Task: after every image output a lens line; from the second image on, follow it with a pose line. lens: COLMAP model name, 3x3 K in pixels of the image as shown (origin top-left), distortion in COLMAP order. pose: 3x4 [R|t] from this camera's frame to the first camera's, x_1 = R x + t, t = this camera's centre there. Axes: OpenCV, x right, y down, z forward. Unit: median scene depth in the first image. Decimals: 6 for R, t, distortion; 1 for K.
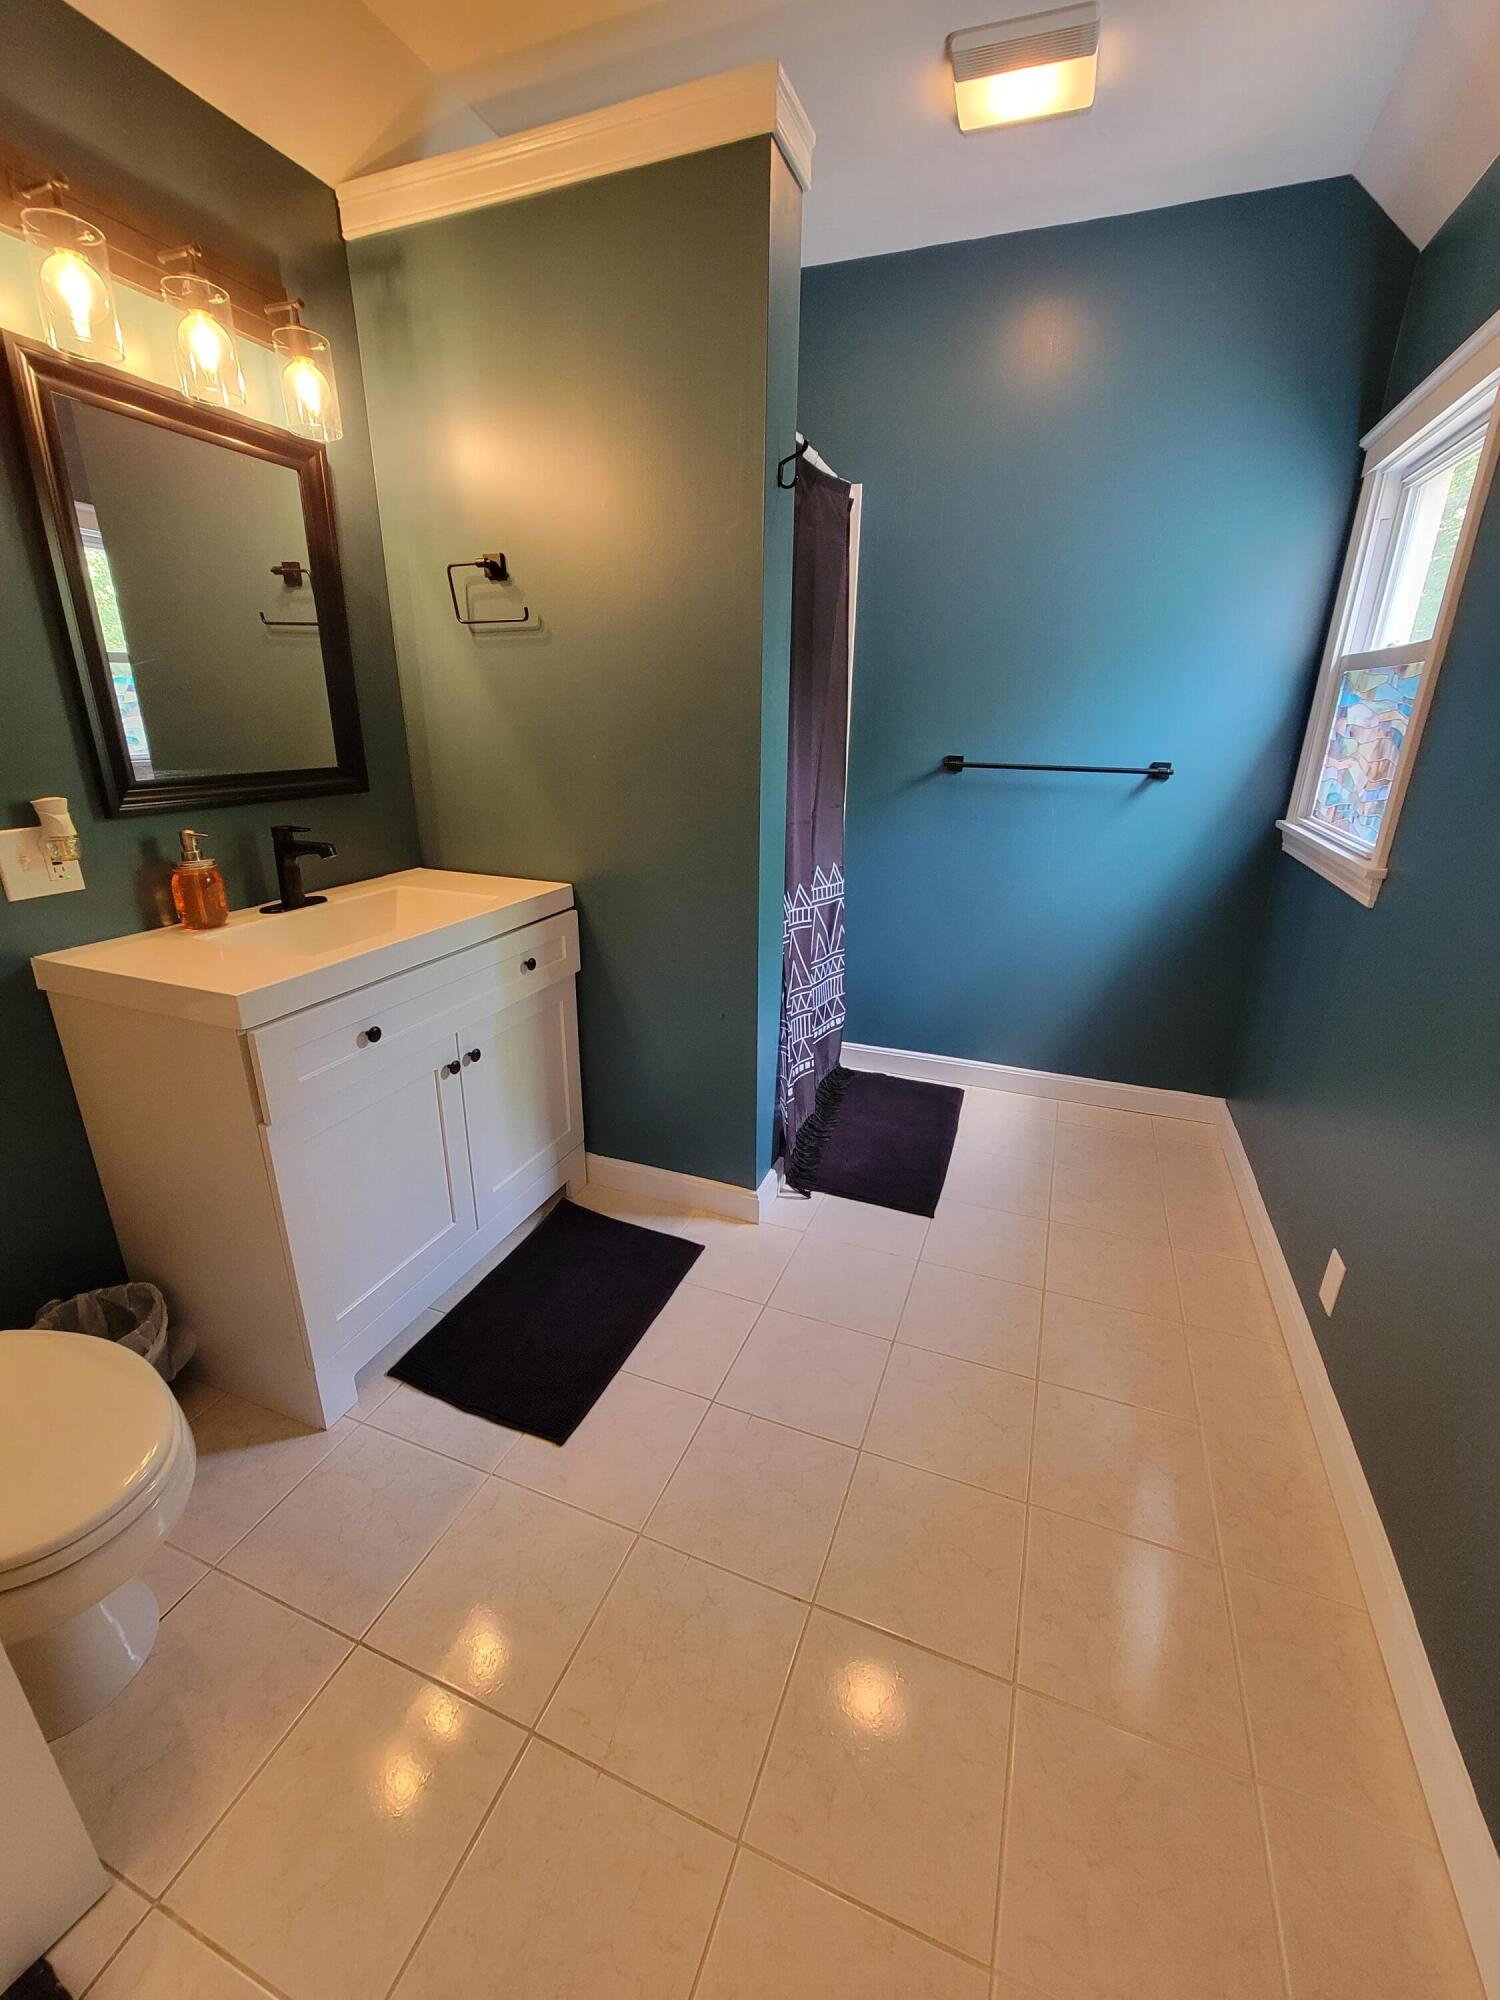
lens RADIAL K [[810.2, 0, 749.3], [0, 810.2, 997.0], [0, 0, 1]] dist [-0.004271, -0.000322]
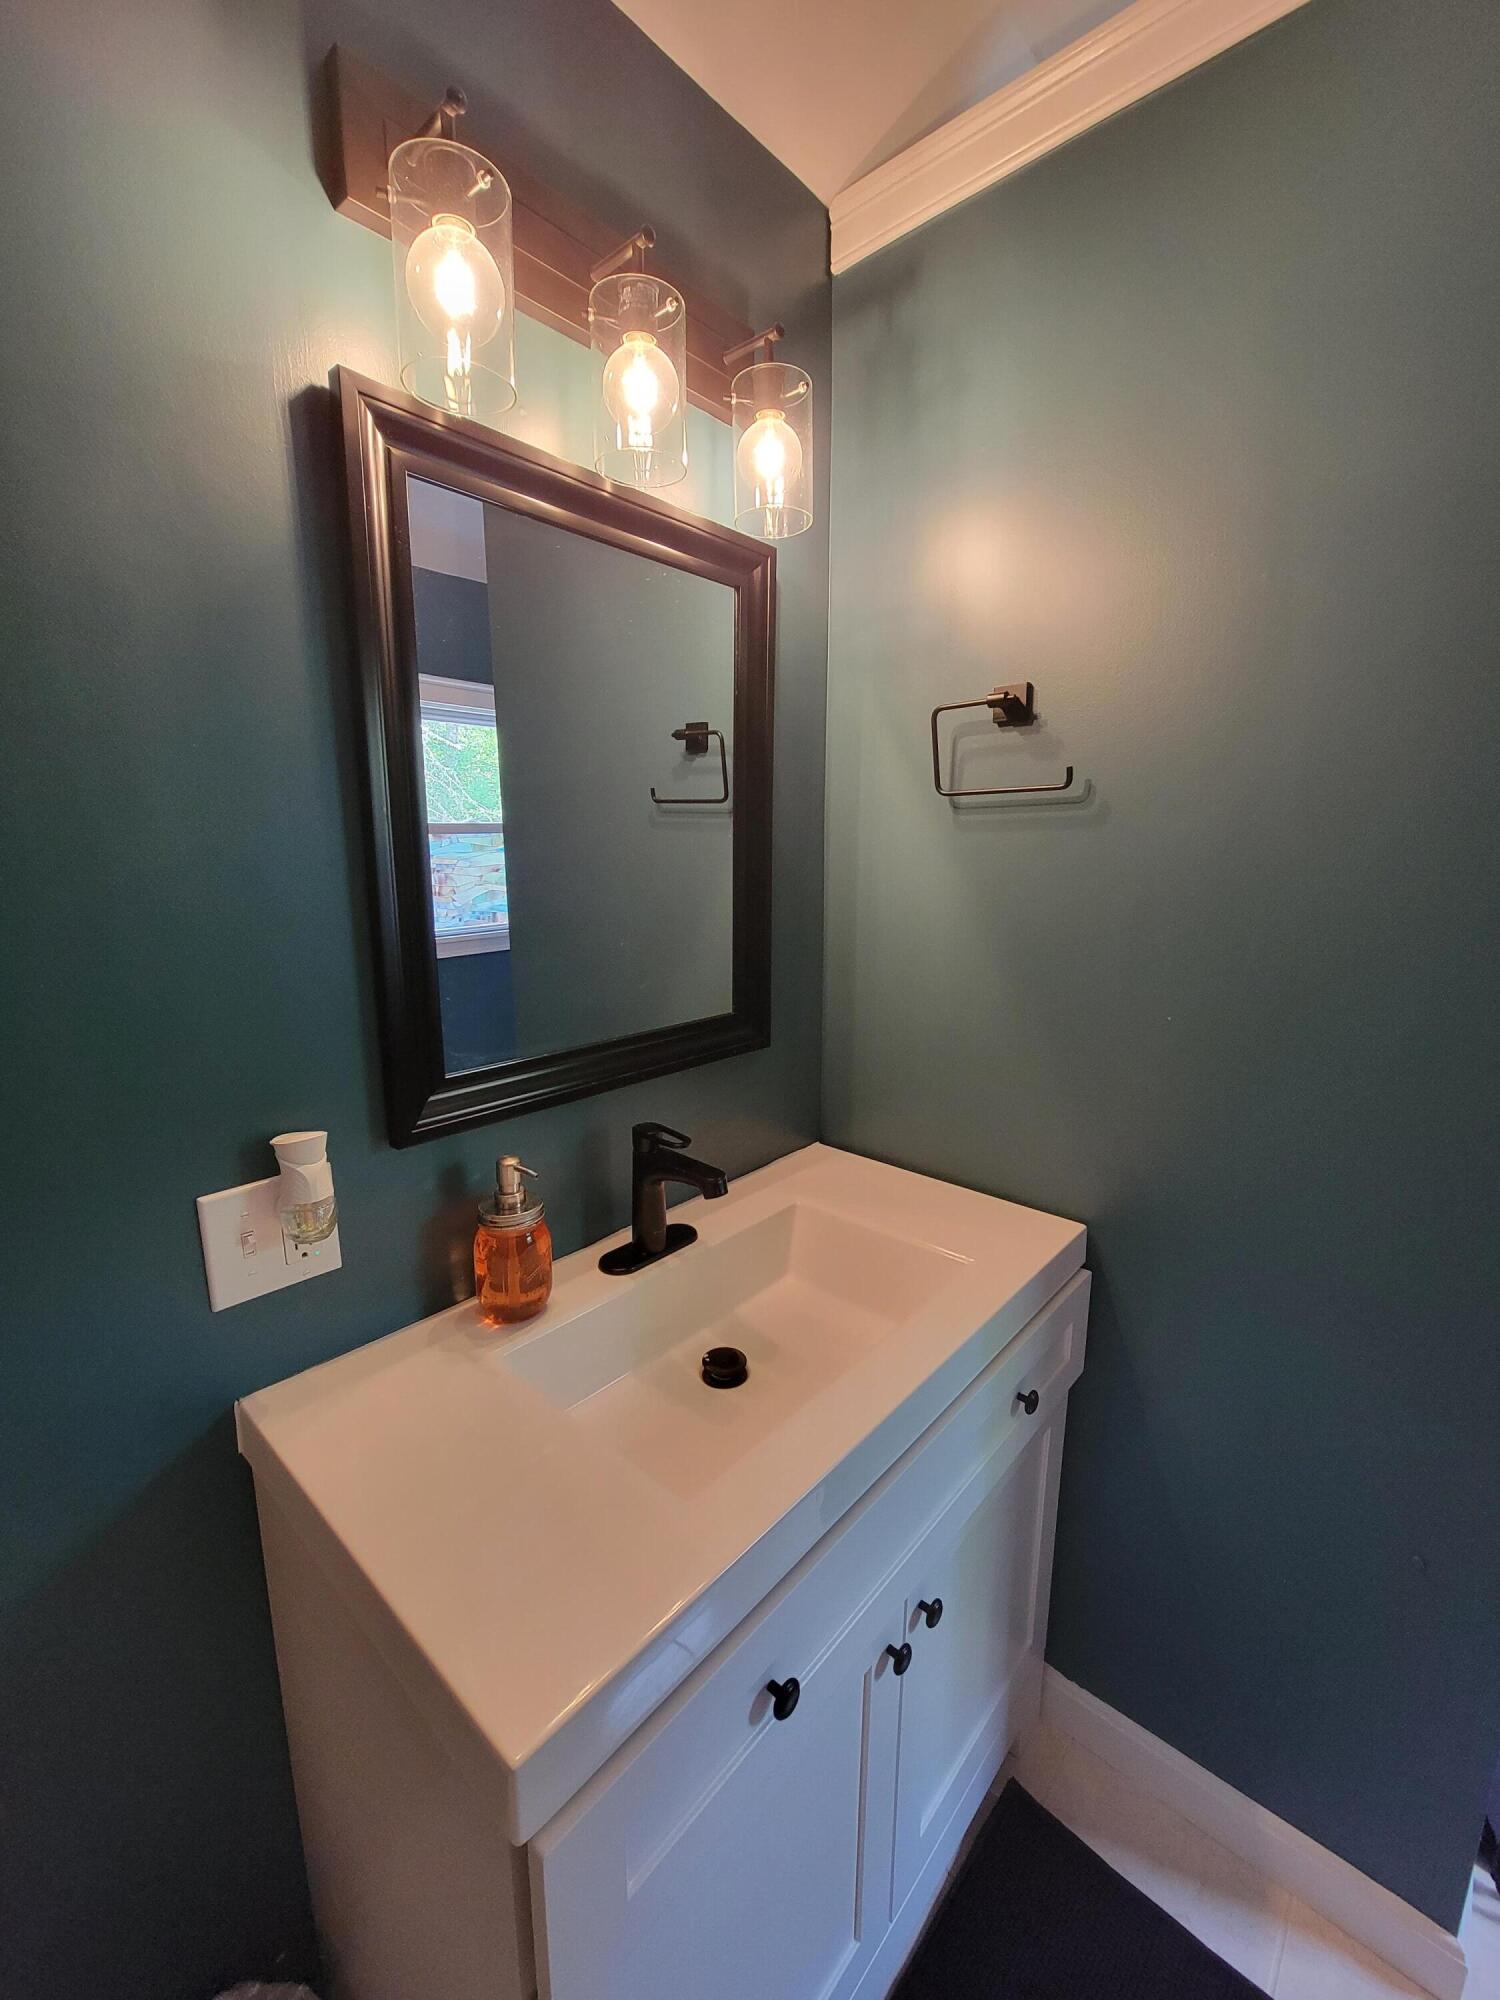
lens RADIAL K [[810.2, 0, 746.3], [0, 810.2, 995.4], [0, 0, 1]] dist [-0.004271, -0.000322]
pose [[0.931543, 0.050421, -0.360120, -0.294536], [-0.106313, 0.984833, -0.137117, -0.233807], [0.347744, 0.166015, 0.922774, 0.445870]]
